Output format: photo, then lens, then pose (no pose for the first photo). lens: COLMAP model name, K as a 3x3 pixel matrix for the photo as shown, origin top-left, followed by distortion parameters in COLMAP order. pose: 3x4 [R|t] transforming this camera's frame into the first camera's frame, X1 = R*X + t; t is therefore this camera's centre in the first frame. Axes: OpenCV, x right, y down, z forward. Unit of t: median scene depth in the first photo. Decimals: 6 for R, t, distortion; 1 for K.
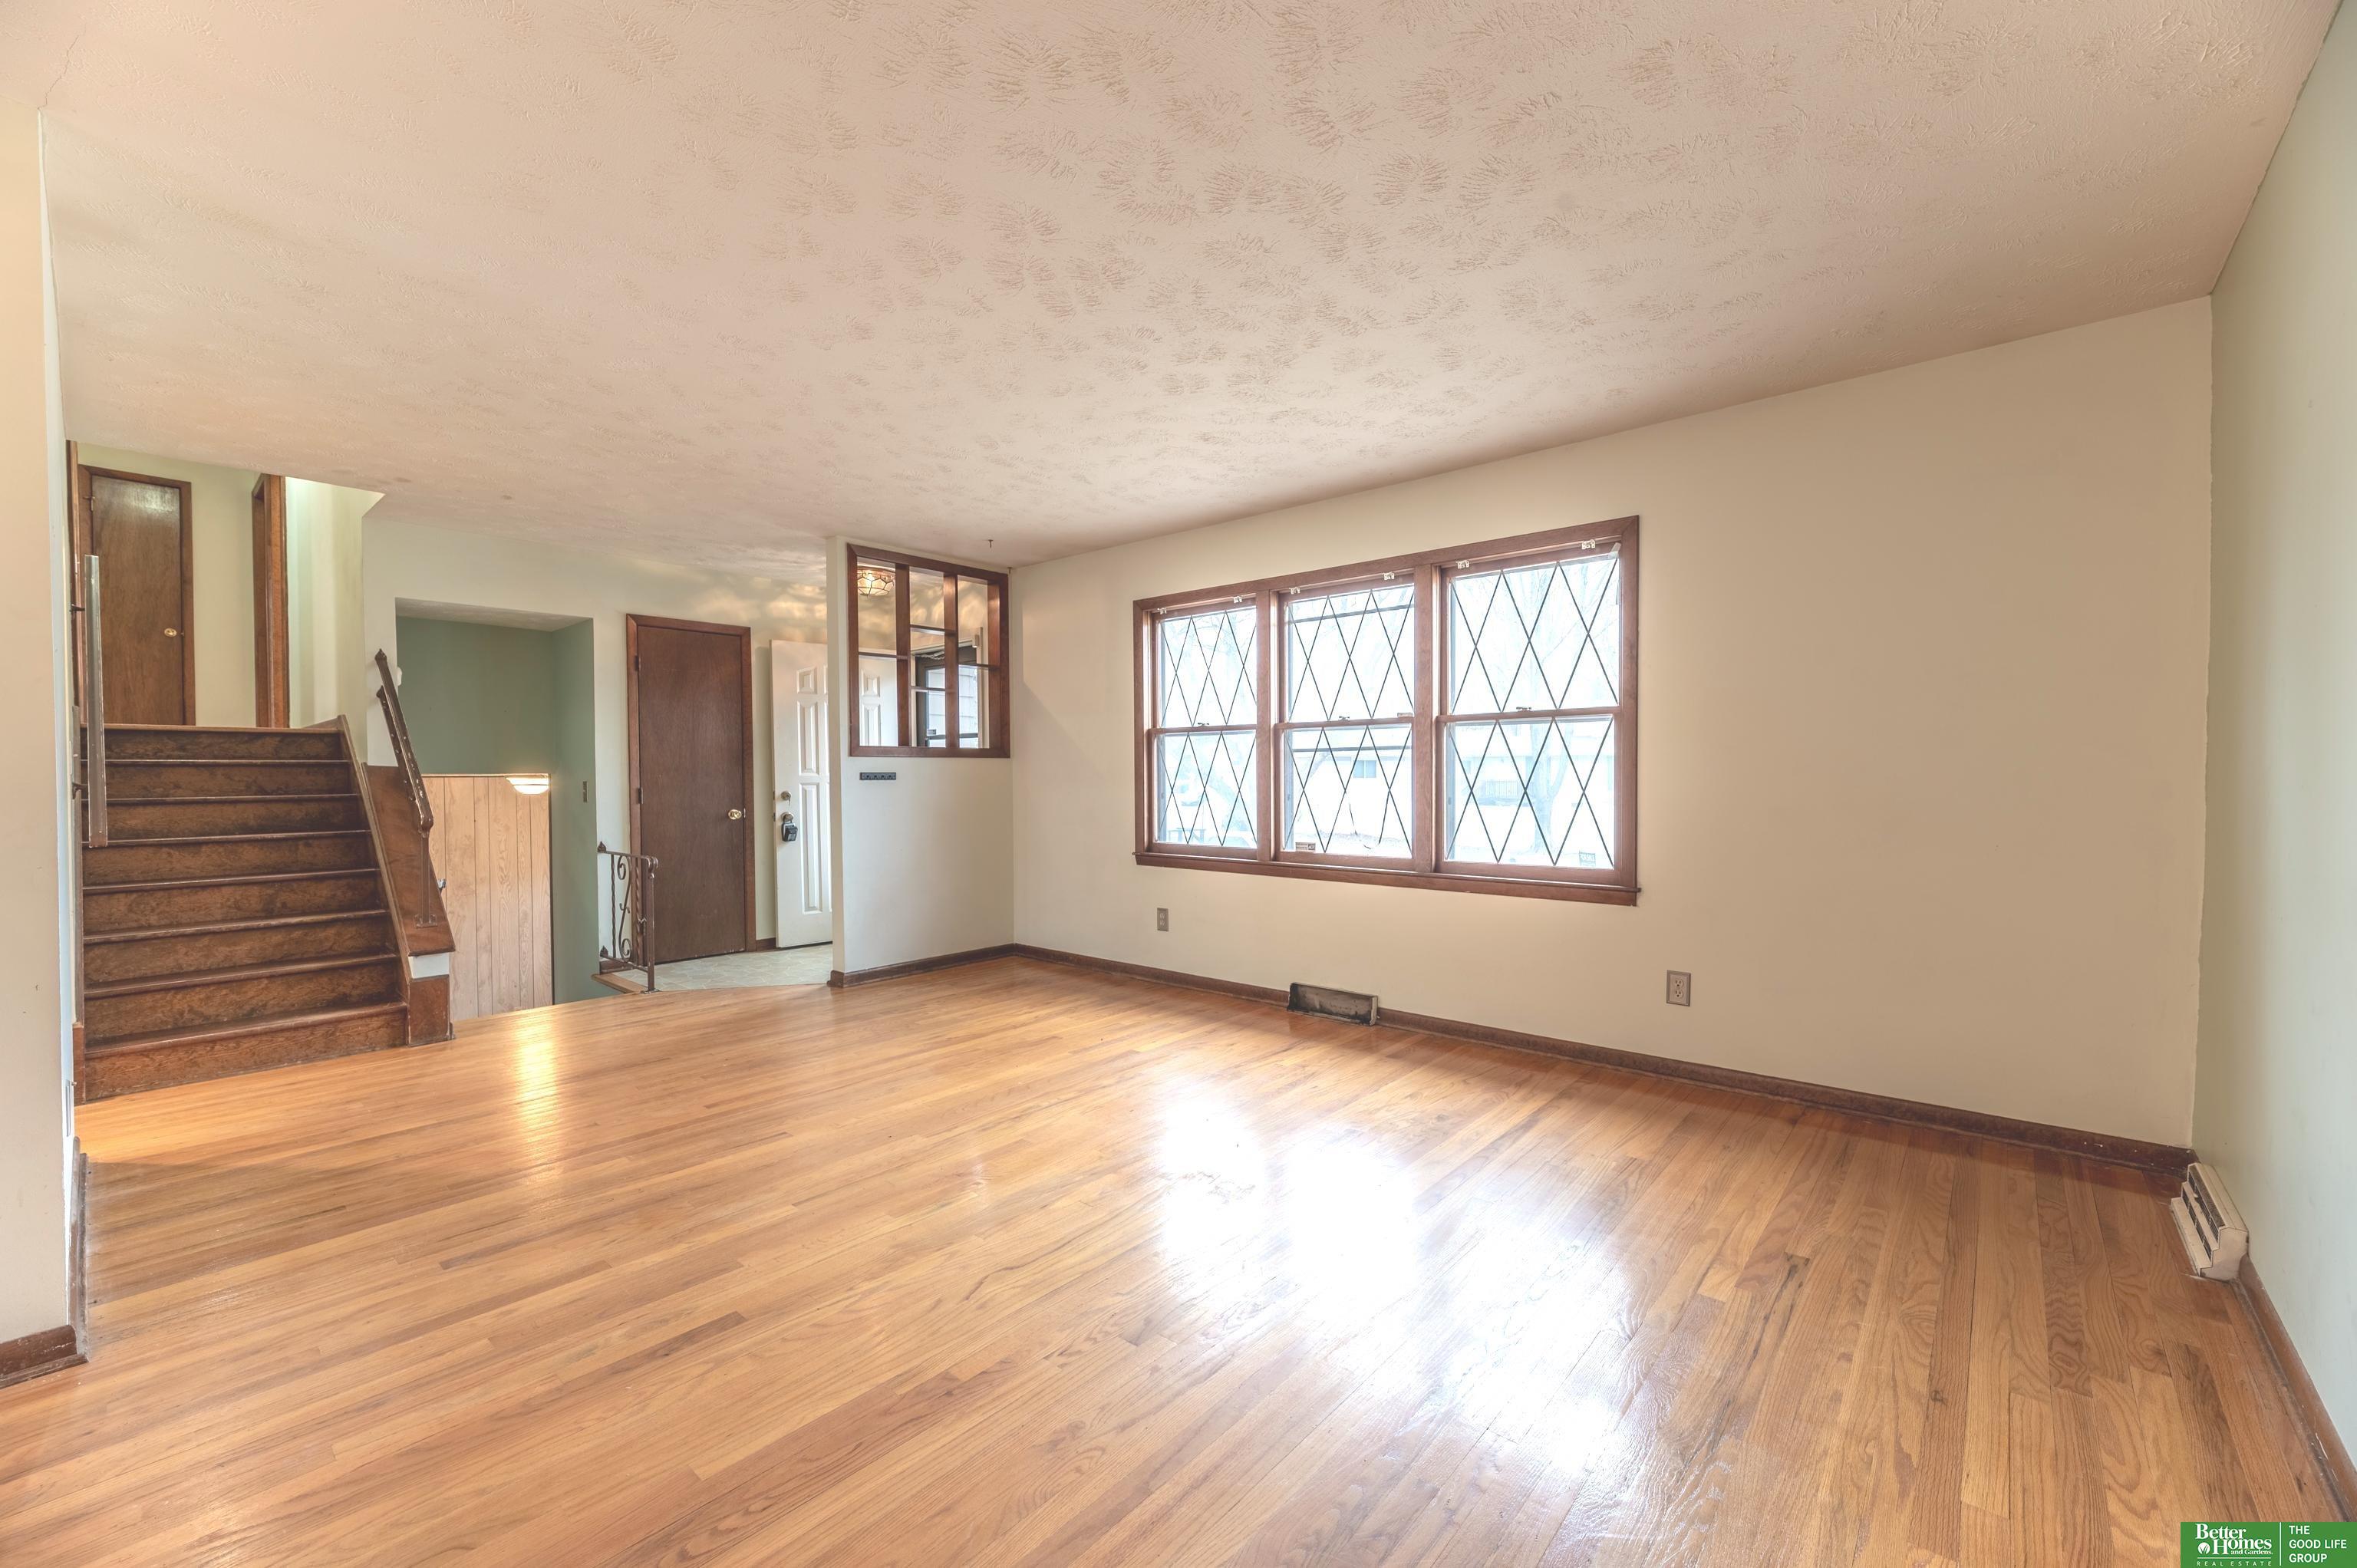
lens RADIAL K [[939.9, 0, 1188.4], [0, 939.9, 796.3], [0, 0, 1]] dist [-0.000831, -0.000191]
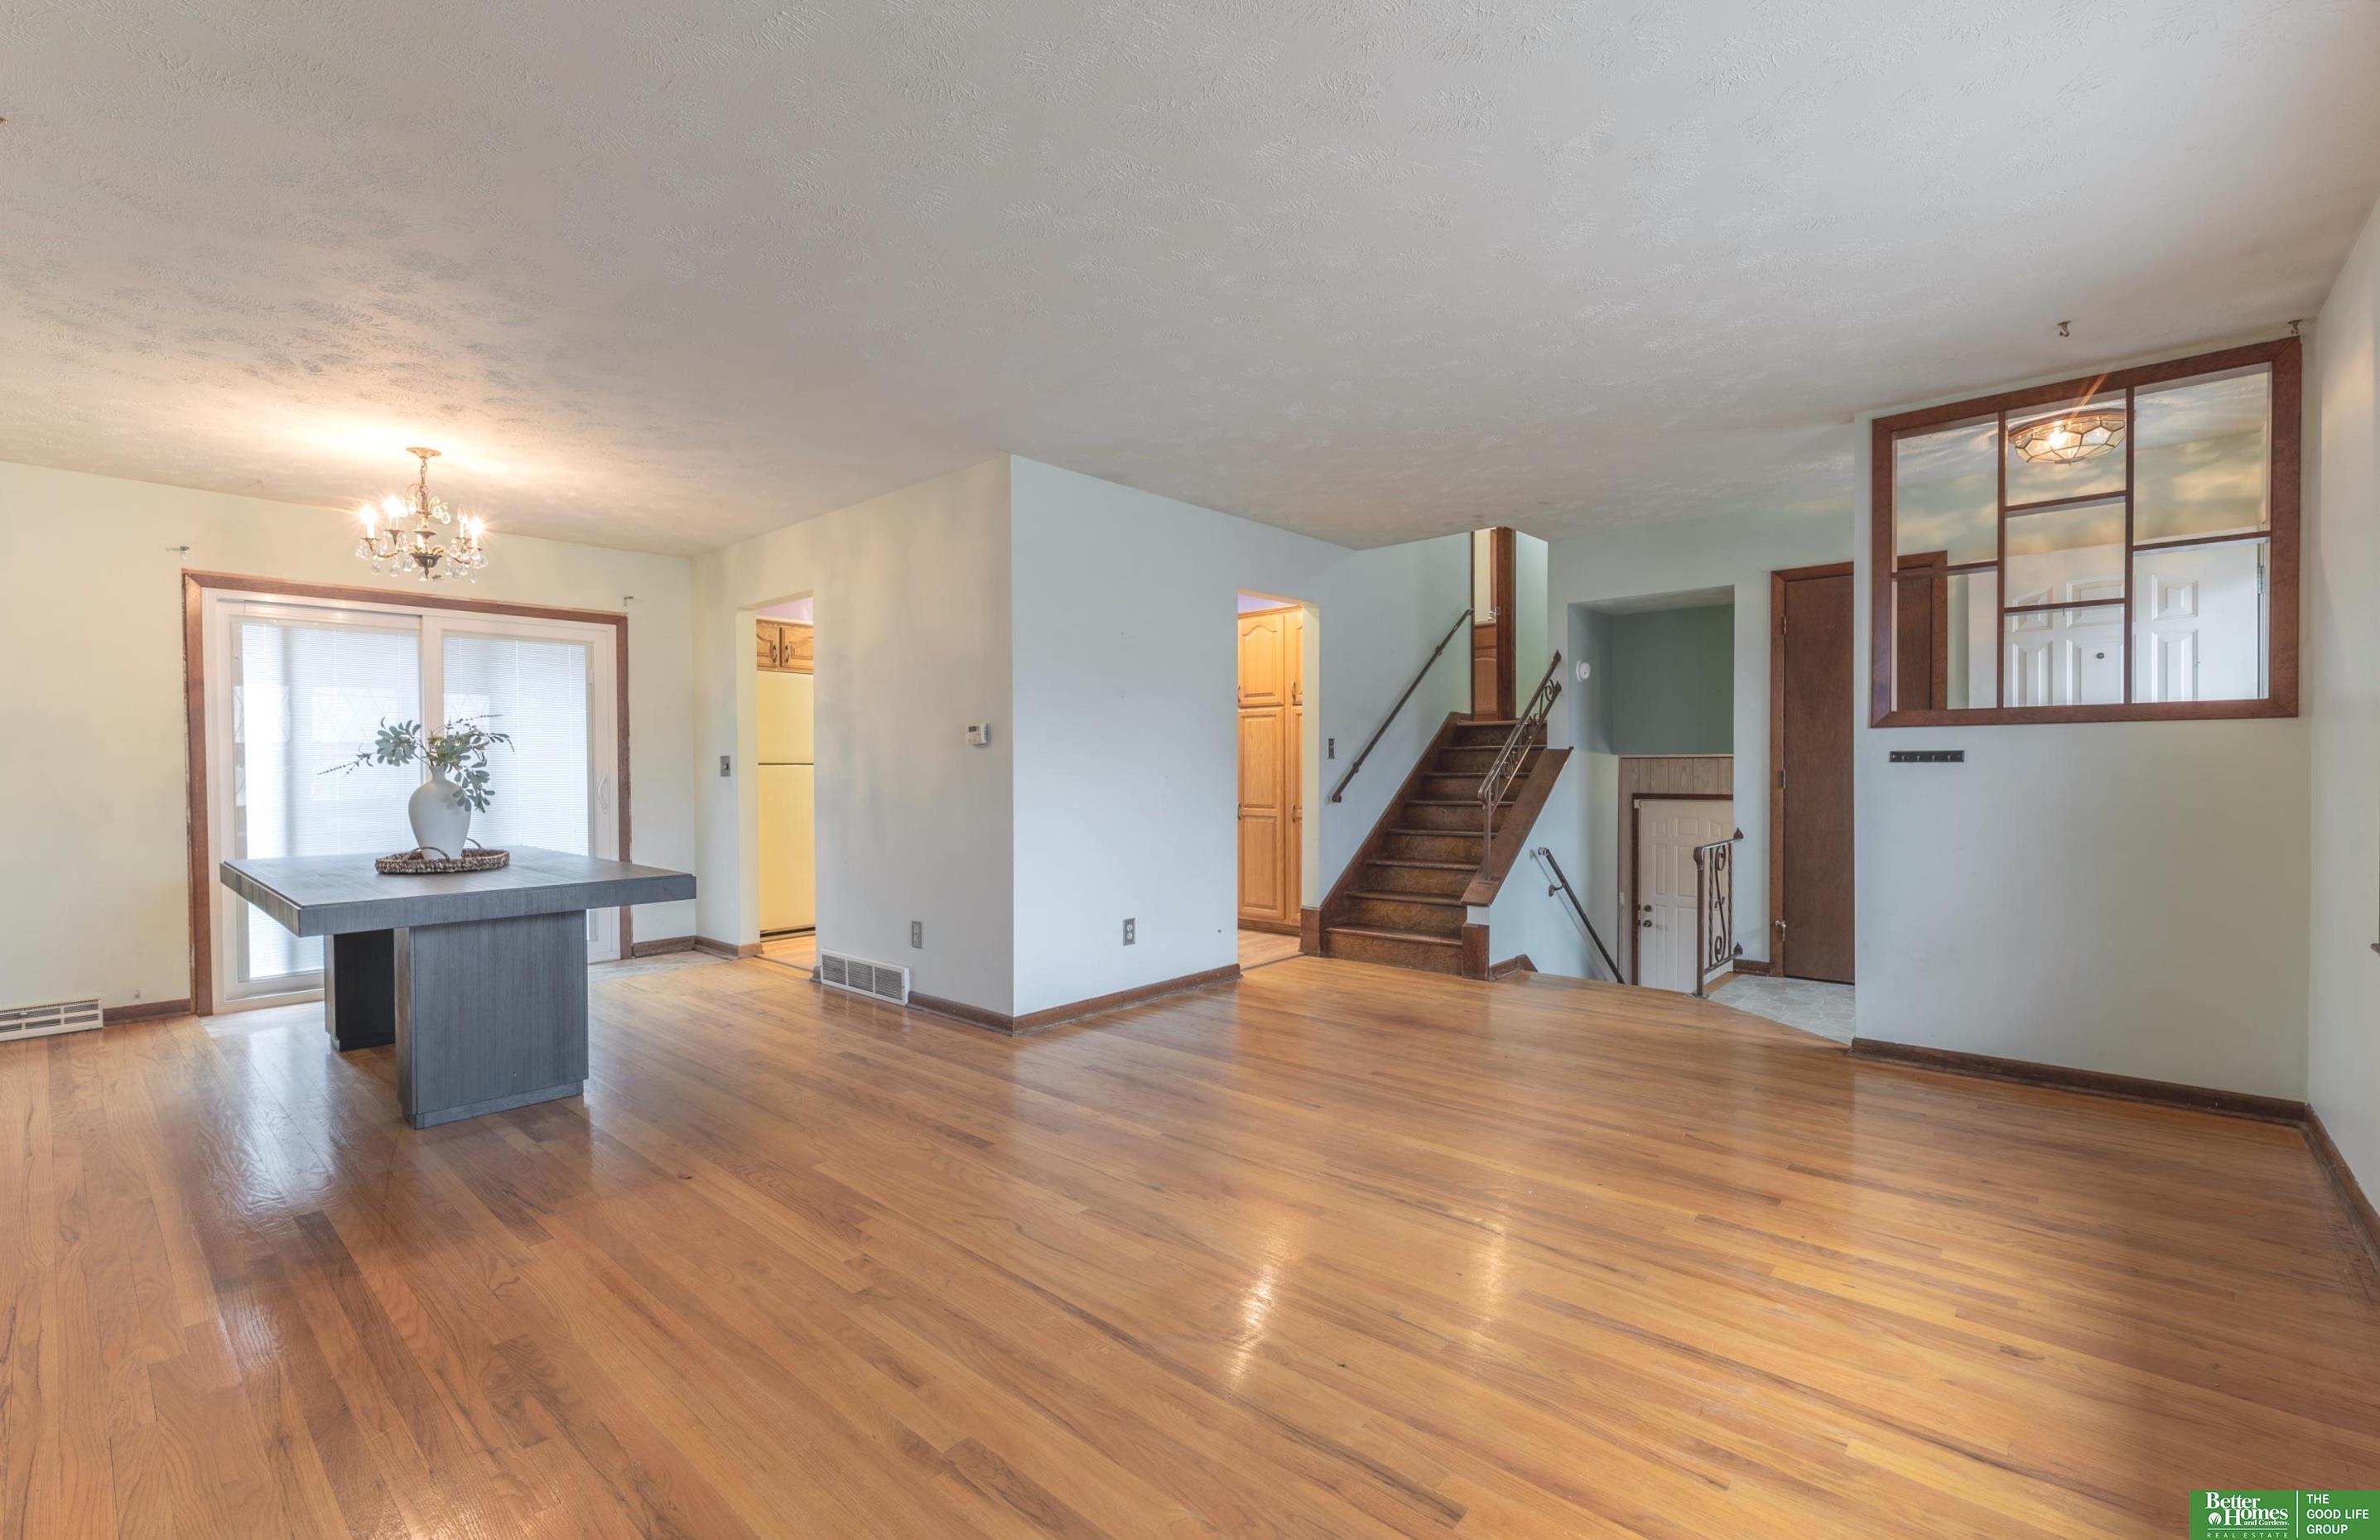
lens RADIAL K [[1028.5, 0, 1193.9], [0, 1028.5, 780.3], [0, 0, 1]] dist [0.000478, 0.000306]
pose [[-0.019899, 0.020593, -0.999590, 0.480285], [-0.015079, 0.999668, 0.020895, -0.014421], [0.999688, 0.015489, -0.019582, 0.610883]]
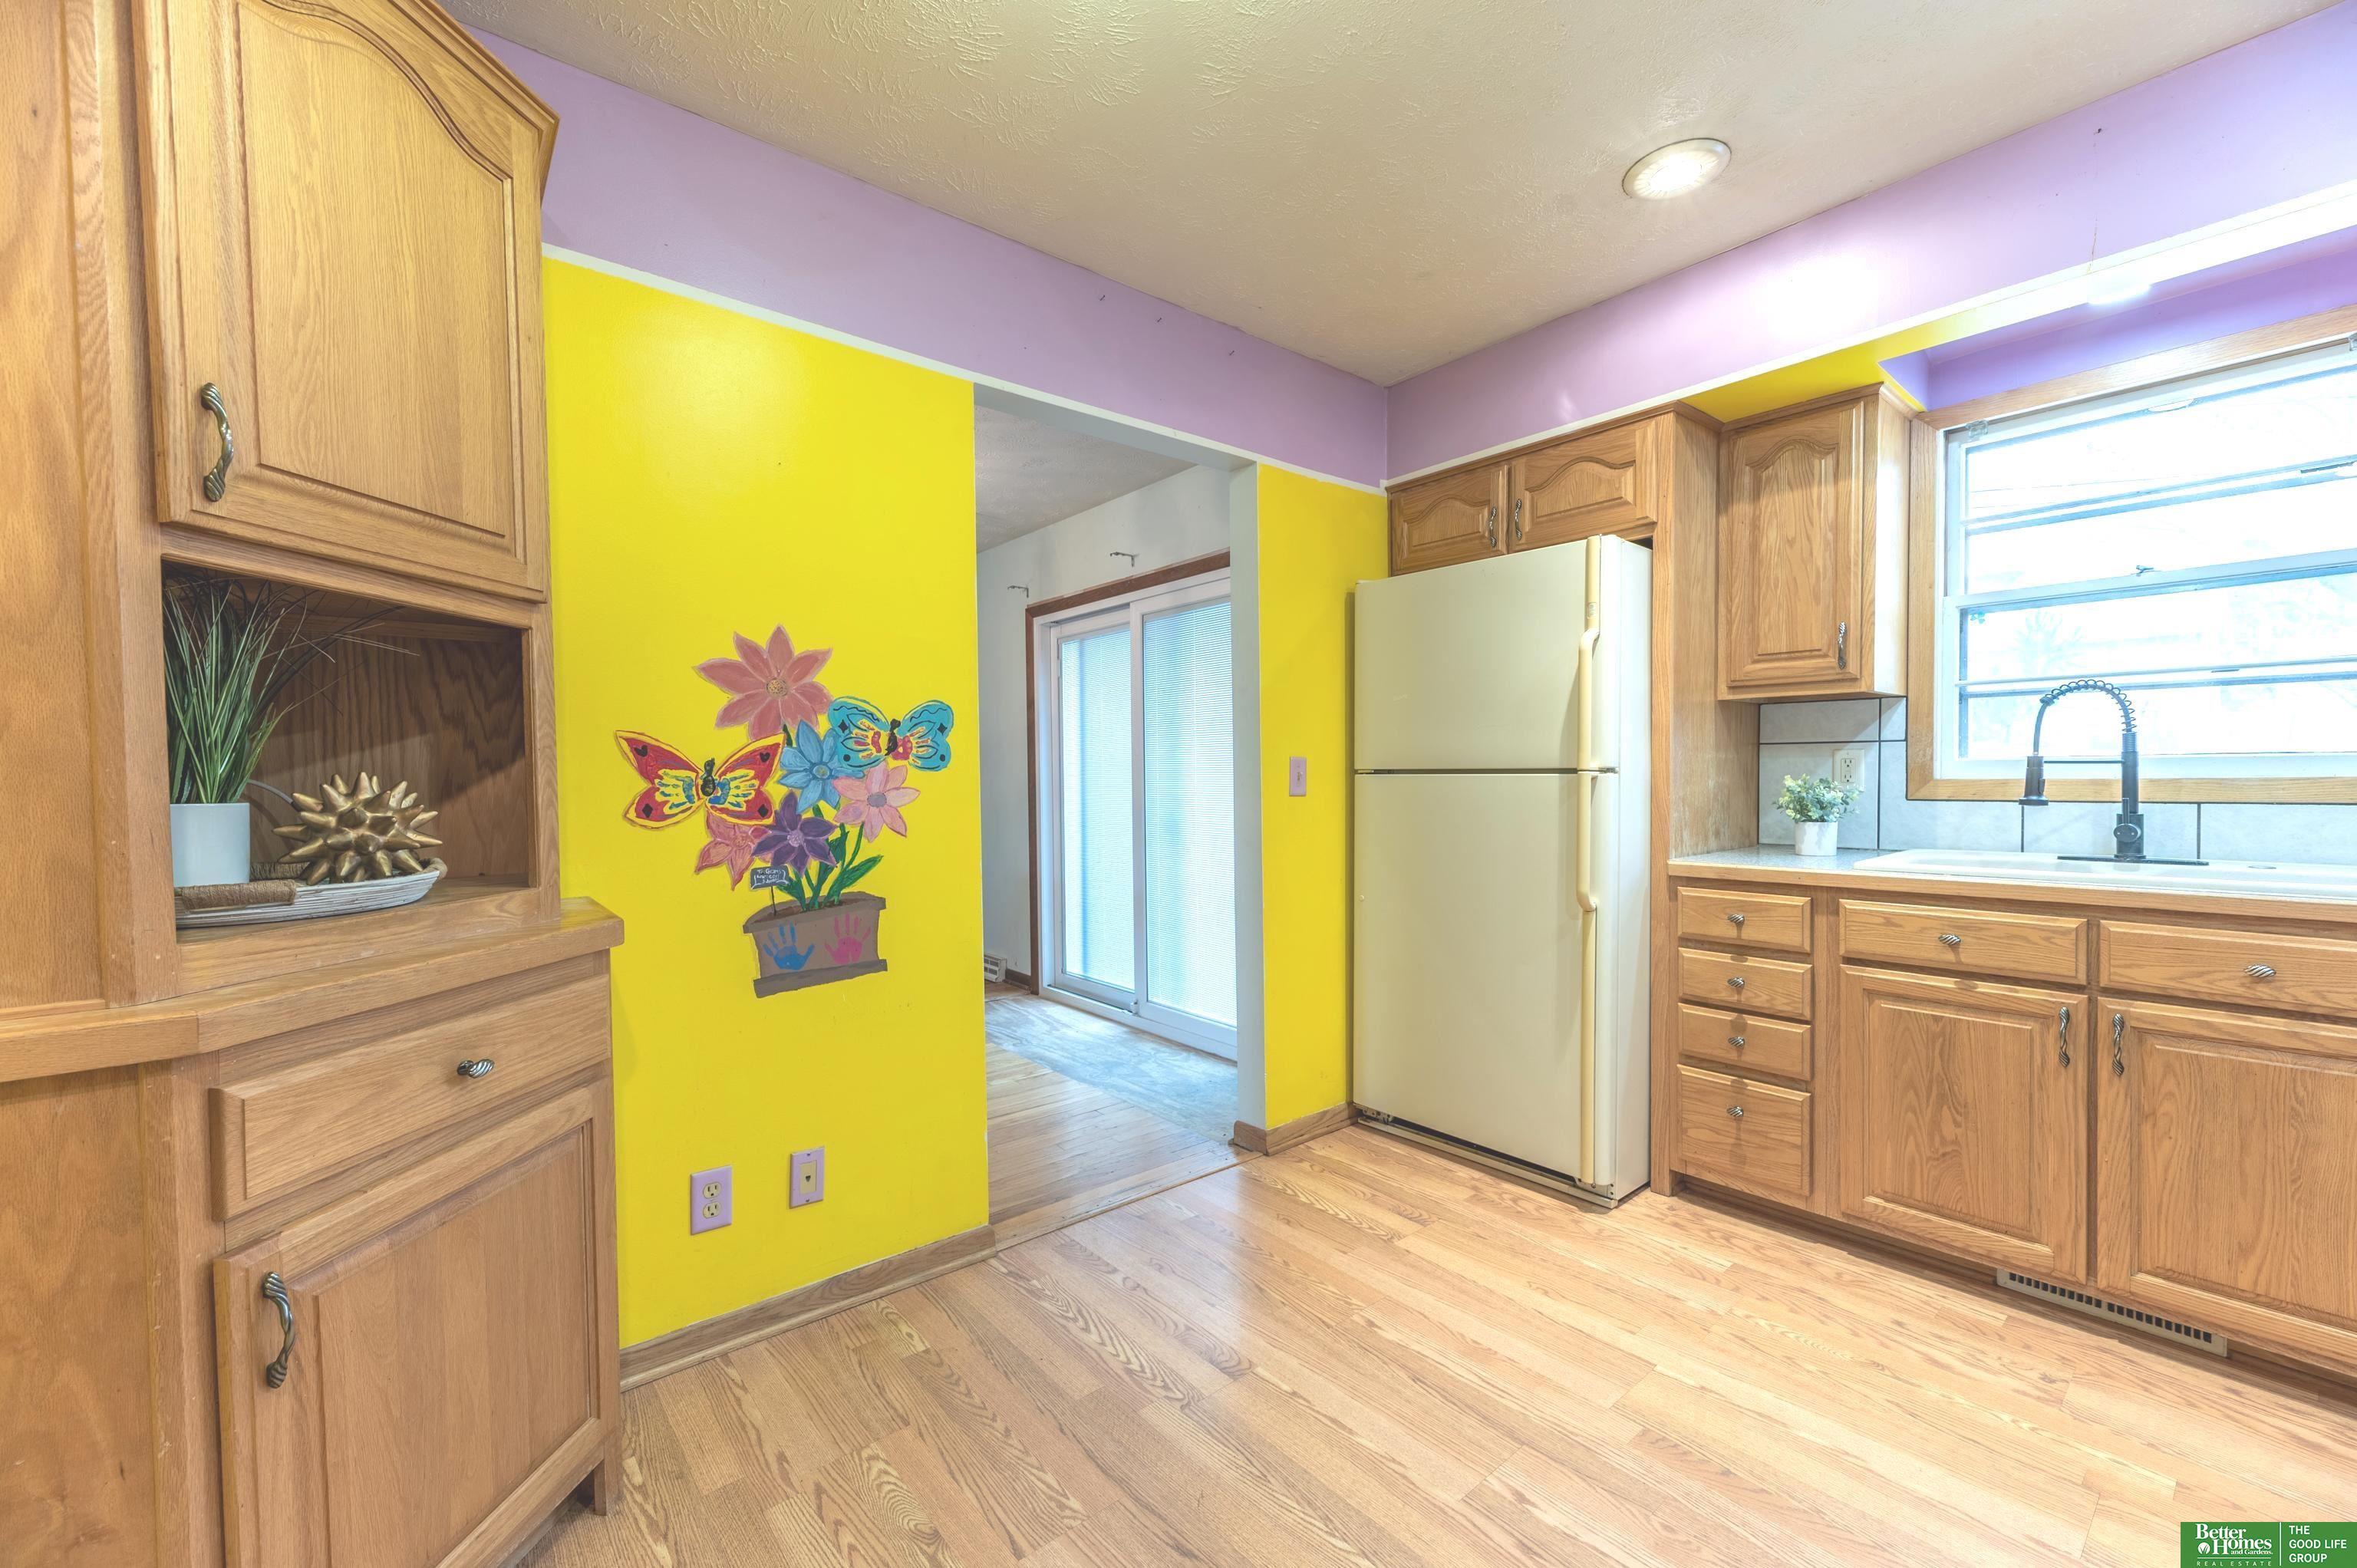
lens RADIAL K [[942.7, 0, 1181.4], [0, 942.7, 794.6], [0, 0, 1]] dist [0.000548, -0.000094]
pose [[-0.984553, 0.012612, 0.174632, -0.966480], [0.019678, 0.999054, 0.038789, -0.009049], [-0.173977, 0.041626, -0.983869, 0.628706]]
